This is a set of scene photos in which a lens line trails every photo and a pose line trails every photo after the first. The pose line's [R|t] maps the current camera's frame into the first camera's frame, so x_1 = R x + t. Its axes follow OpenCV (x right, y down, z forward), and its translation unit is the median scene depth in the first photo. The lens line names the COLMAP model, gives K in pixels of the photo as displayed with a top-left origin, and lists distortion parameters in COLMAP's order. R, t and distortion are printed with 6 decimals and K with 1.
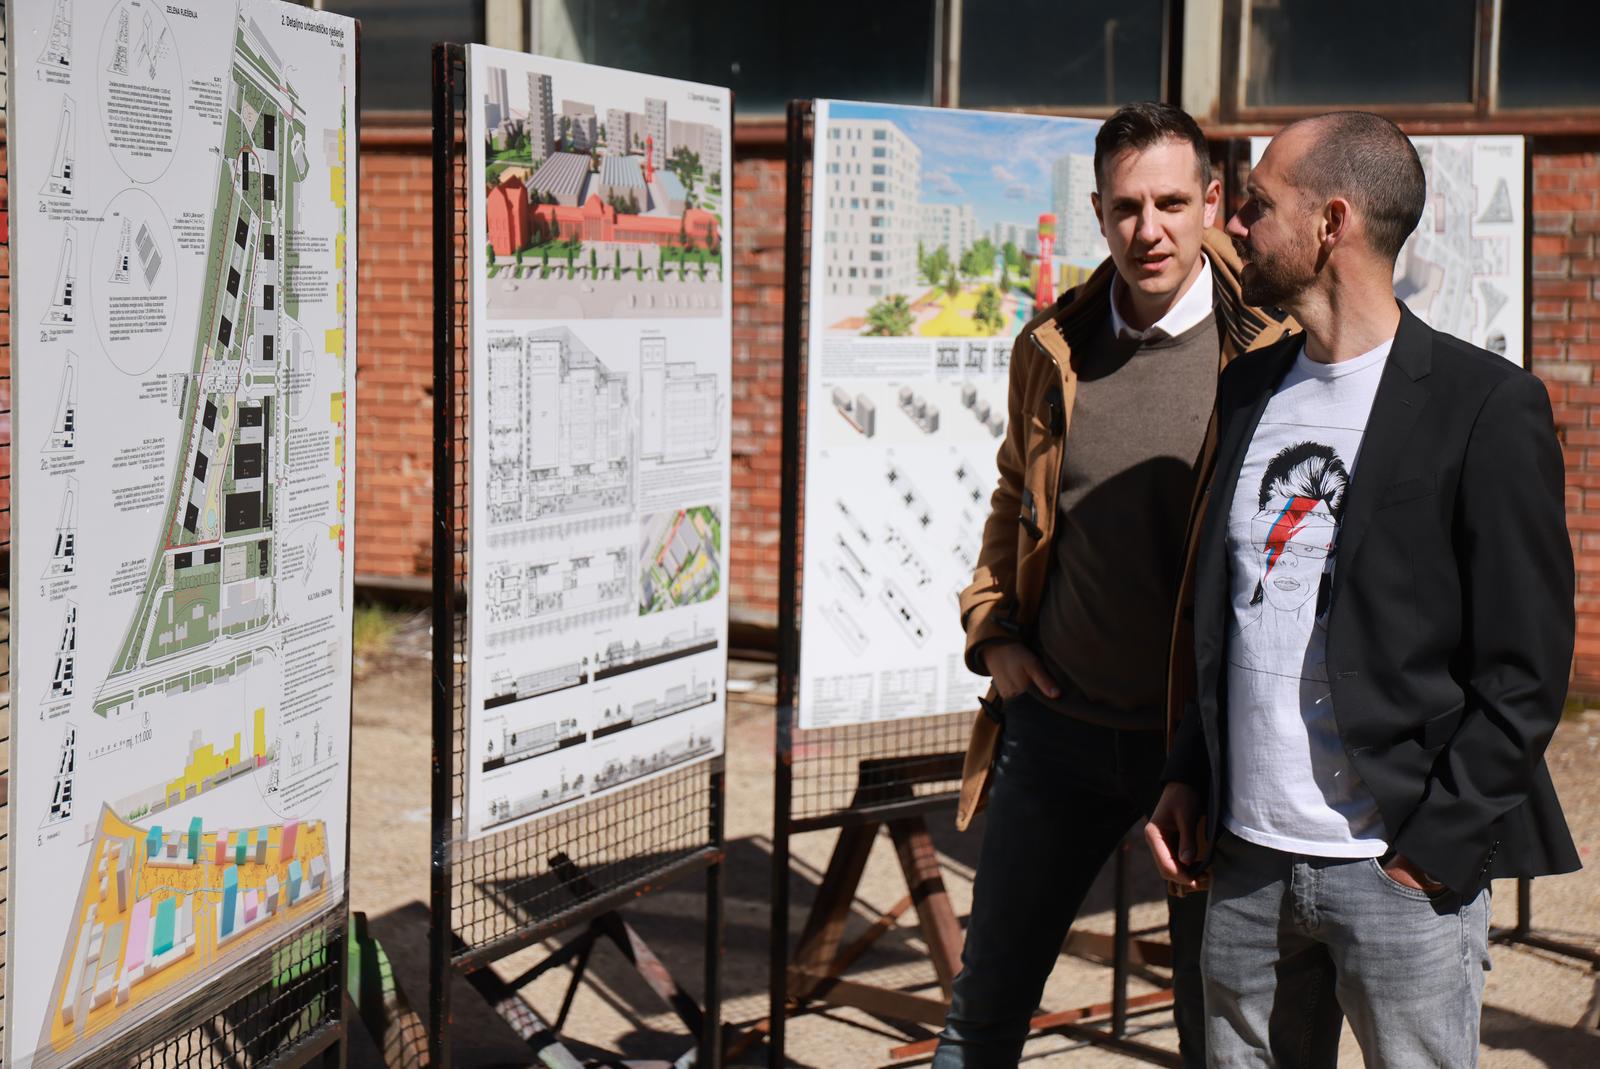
lens RADIAL K [[2757.0, 0, 798.4], [0, 2757.0, 545.7], [0, 0, 1]] dist [0.120549, 0.000000]
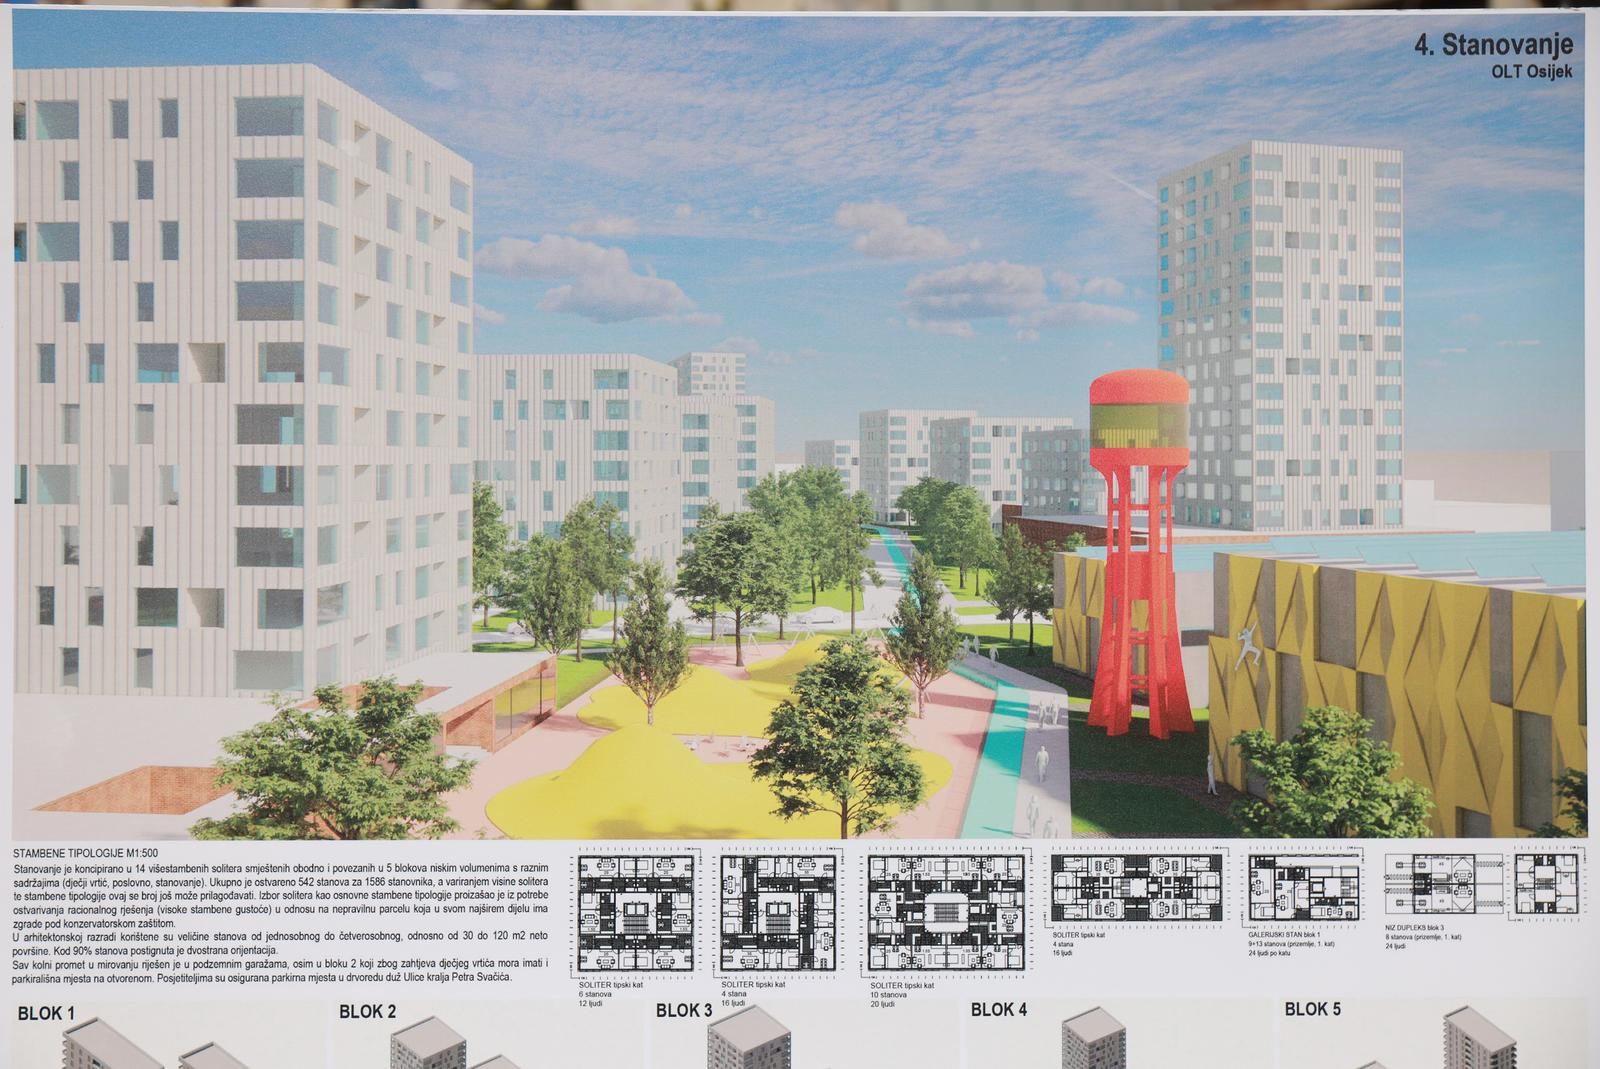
lens RADIAL K [[2882.4, 0, 908.5], [0, 2882.4, 590.4], [0, 0, 1]] dist [0.119185, 0.000000]
pose [[0.761590, -0.039294, -0.646867, 0.310917], [-0.044938, 0.992555, -0.113201, -0.082648], [0.646500, 0.115282, 0.754154, 0.964137]]
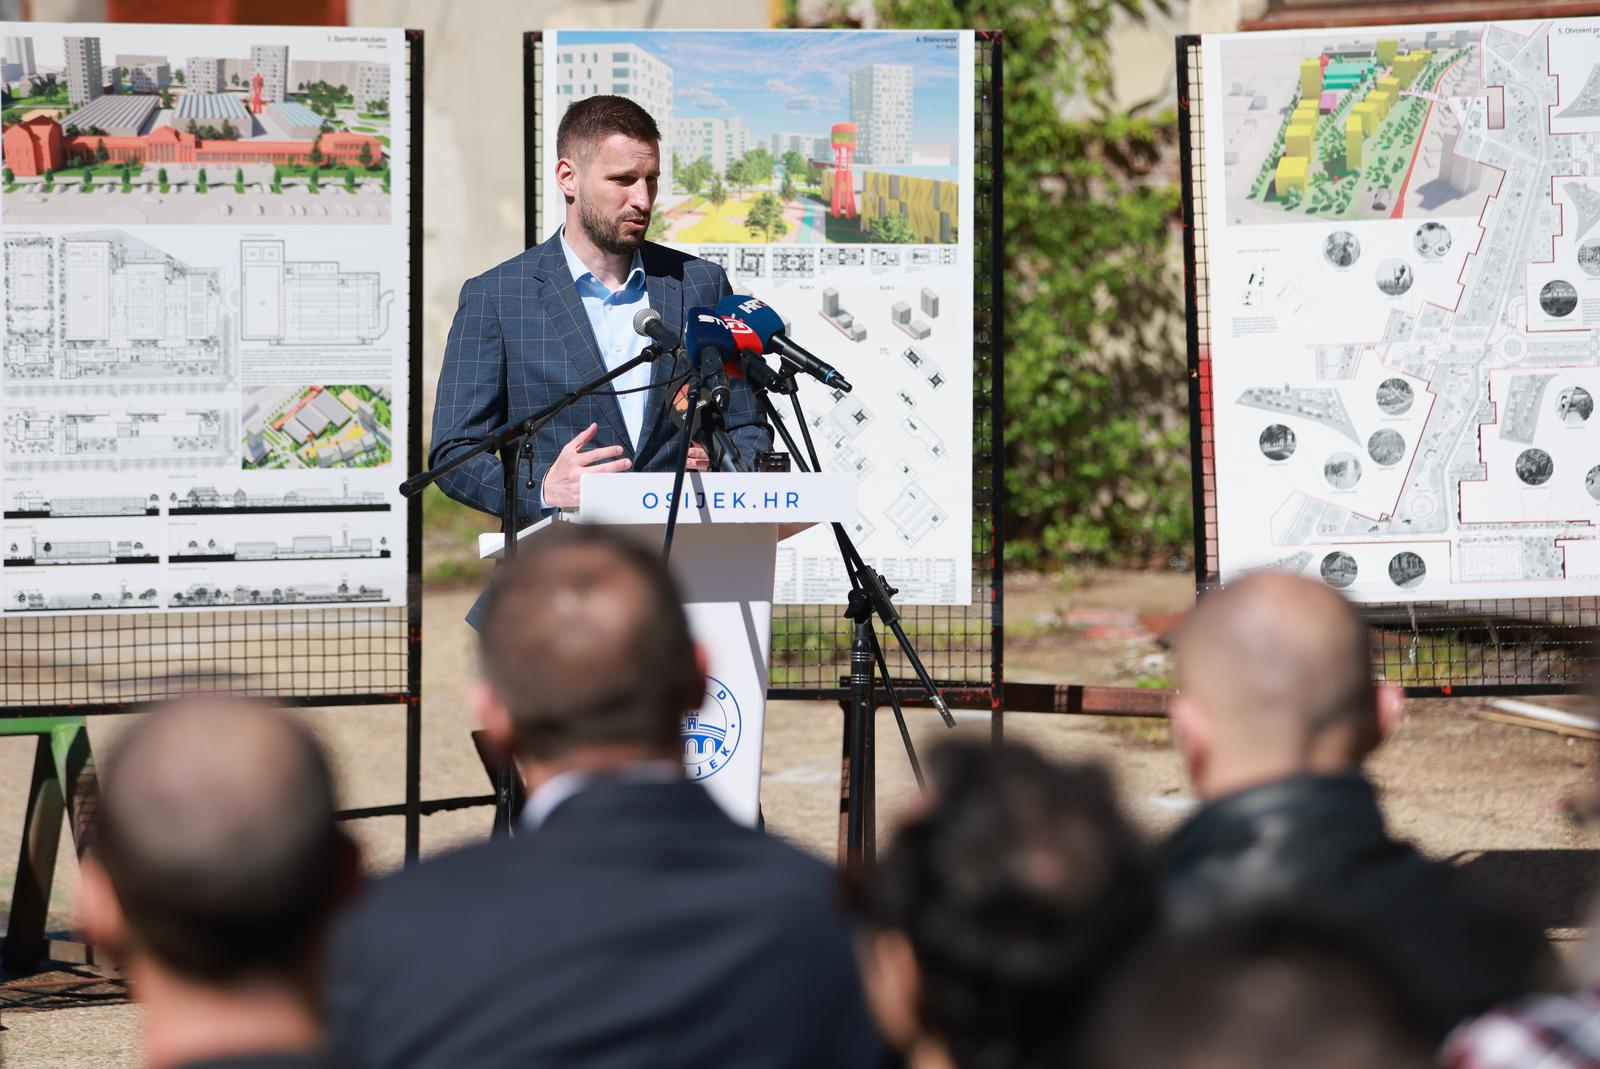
lens RADIAL K [[6273.0, 0, 716.3], [0, 6273.0, 553.6], [0, 0, 1]] dist [0.079115, 0.000000]
pose [[0.726235, 0.024672, -0.687003, 2.053577], [-0.054945, 0.998242, -0.022233, 0.116087], [0.685247, 0.053894, 0.726314, -0.885874]]
